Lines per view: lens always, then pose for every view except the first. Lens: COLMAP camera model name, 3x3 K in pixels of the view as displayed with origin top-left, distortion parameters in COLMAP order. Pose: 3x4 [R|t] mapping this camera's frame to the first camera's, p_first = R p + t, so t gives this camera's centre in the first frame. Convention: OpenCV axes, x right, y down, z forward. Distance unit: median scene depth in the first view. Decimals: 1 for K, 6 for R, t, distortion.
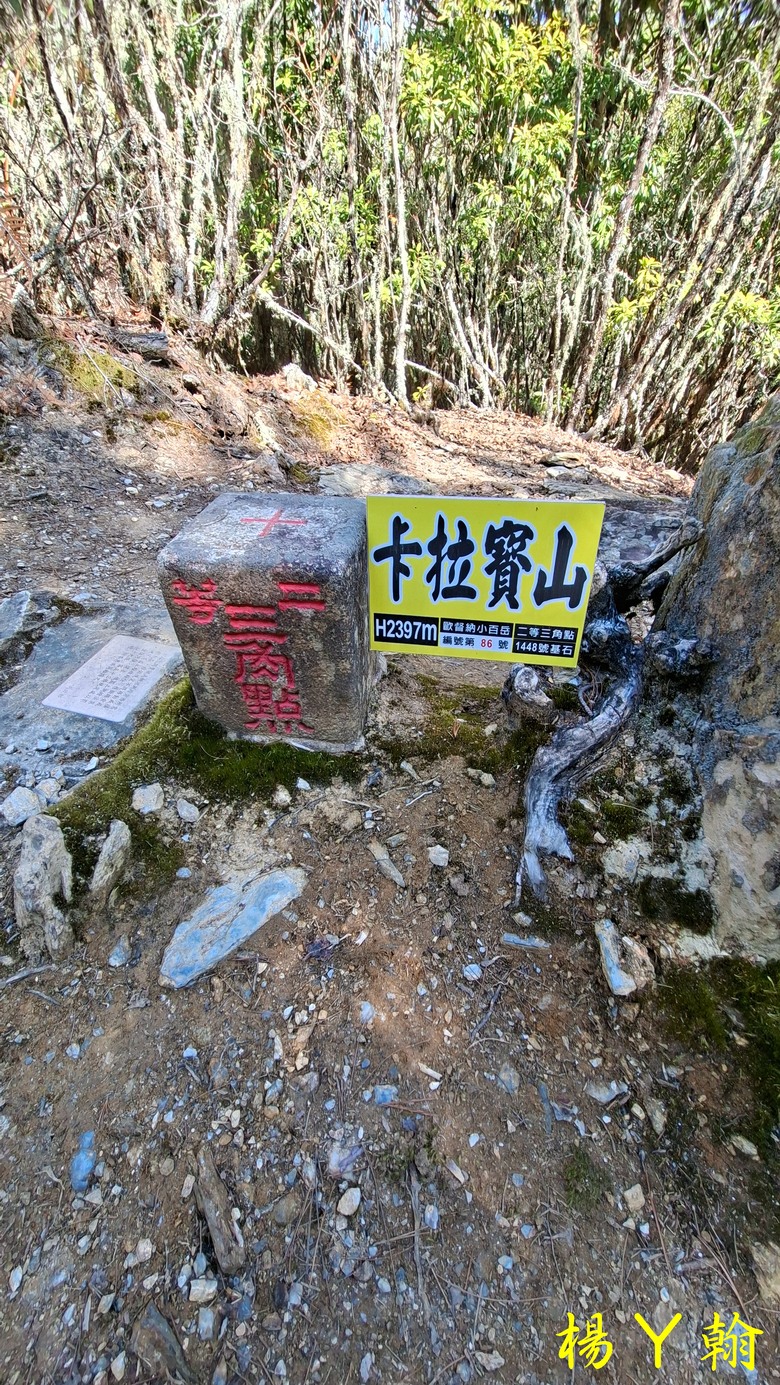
lens RADIAL K [[542.0, 0, 390.0], [0, 542.0, 692.5], [0, 0, 1]] dist [-0.000090, -0.000023]
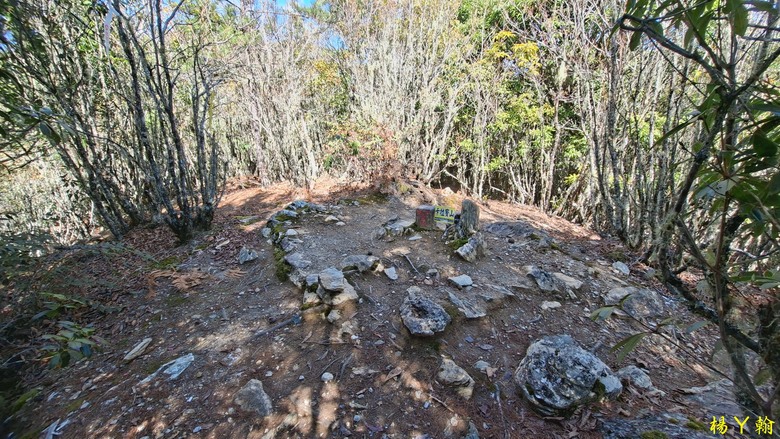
lens RADIAL K [[305.2, 0, 390.0], [0, 305.2, 219.5], [0, 0, 1]] dist [-0.000090, -0.000023]
pose [[0.916955, 0.120140, -0.380473, 1.359512], [-0.261067, 0.901782, -0.344431, 2.050533], [0.301723, 0.415157, 0.858258, -4.049068]]
